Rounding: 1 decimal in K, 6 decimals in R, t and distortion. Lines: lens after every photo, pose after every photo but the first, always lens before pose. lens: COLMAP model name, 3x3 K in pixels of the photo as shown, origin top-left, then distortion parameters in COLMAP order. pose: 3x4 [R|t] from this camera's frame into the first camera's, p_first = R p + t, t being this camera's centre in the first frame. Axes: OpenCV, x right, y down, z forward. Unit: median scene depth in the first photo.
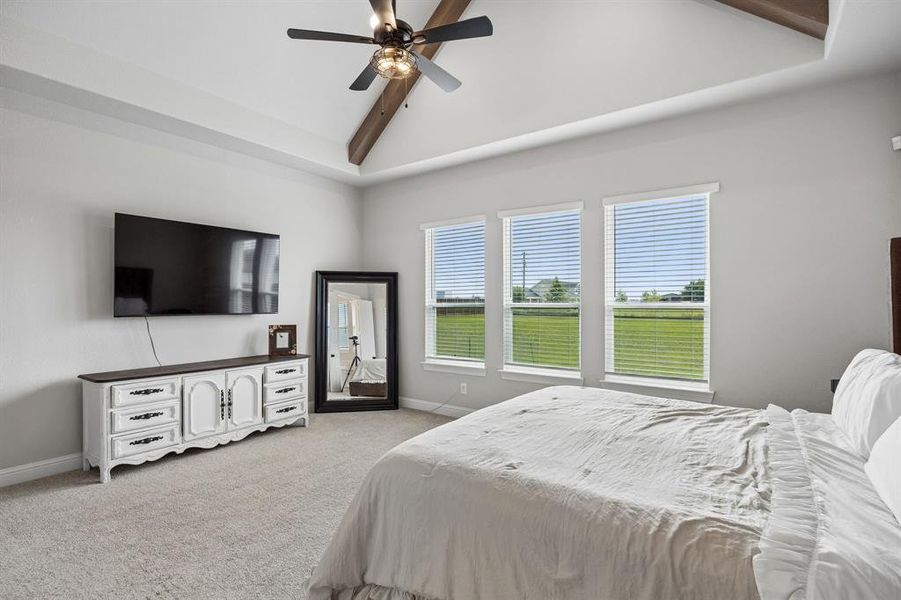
lens RADIAL K [[440.8, 0, 424.8], [0, 440.8, 304.2], [0, 0, 1]] dist [0.001164, -0.000101]
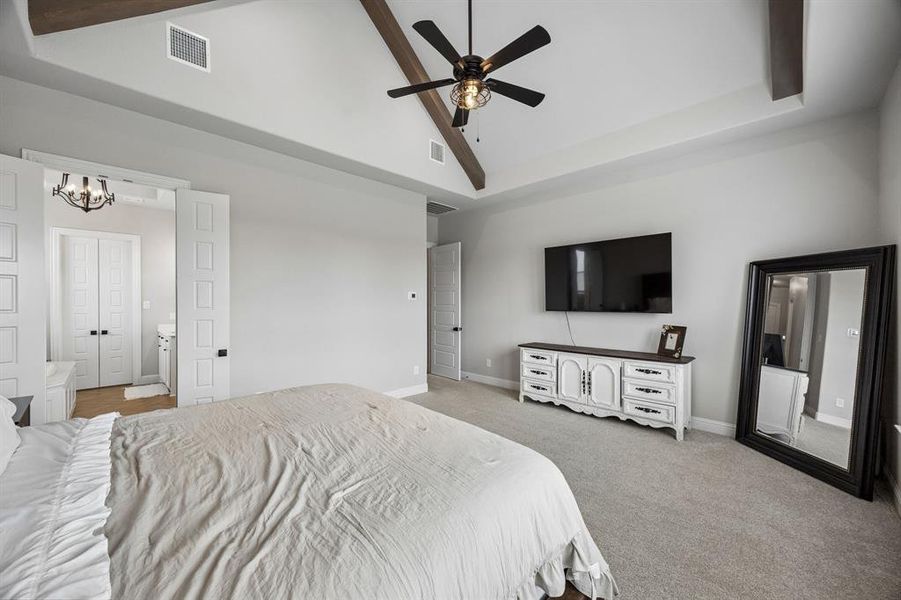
lens RADIAL K [[351.6, 0, 456.2], [0, 351.6, 302.0], [0, 0, 1]] dist [0.000486, 0.000016]
pose [[-0.132099, 0.001391, -0.991236, 0.550780], [-0.005663, 0.999982, 0.002158, -0.003790], [0.991220, 0.005899, -0.132089, 0.703625]]
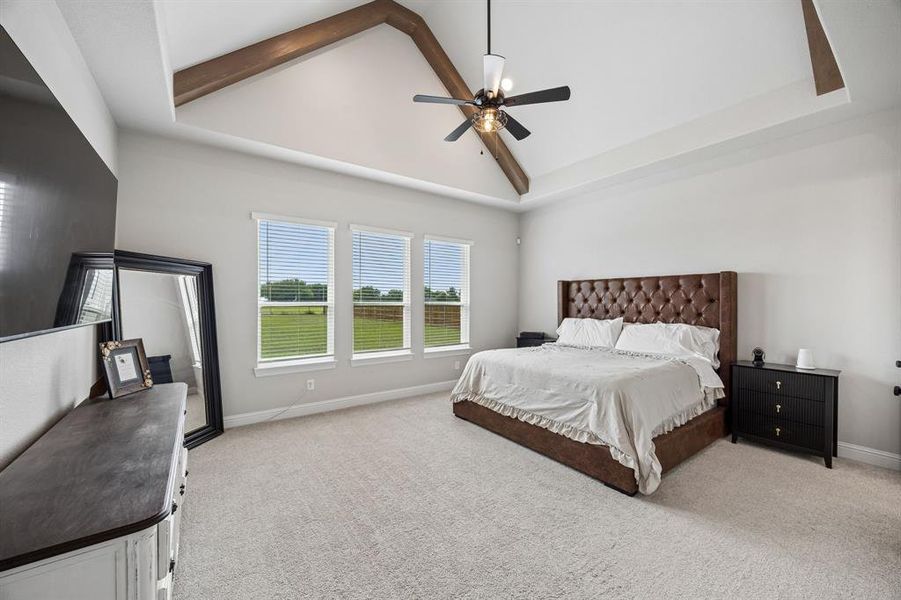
lens RADIAL K [[351.6, 0, 456.2], [0, 351.6, 302.0], [0, 0, 1]] dist [0.000486, 0.000016]
pose [[0.280257, 0.000628, 0.959925, -0.707594], [0.000736, 0.999999, -0.000869, -0.001869], [-0.959925, 0.000950, 0.280256, 0.512751]]
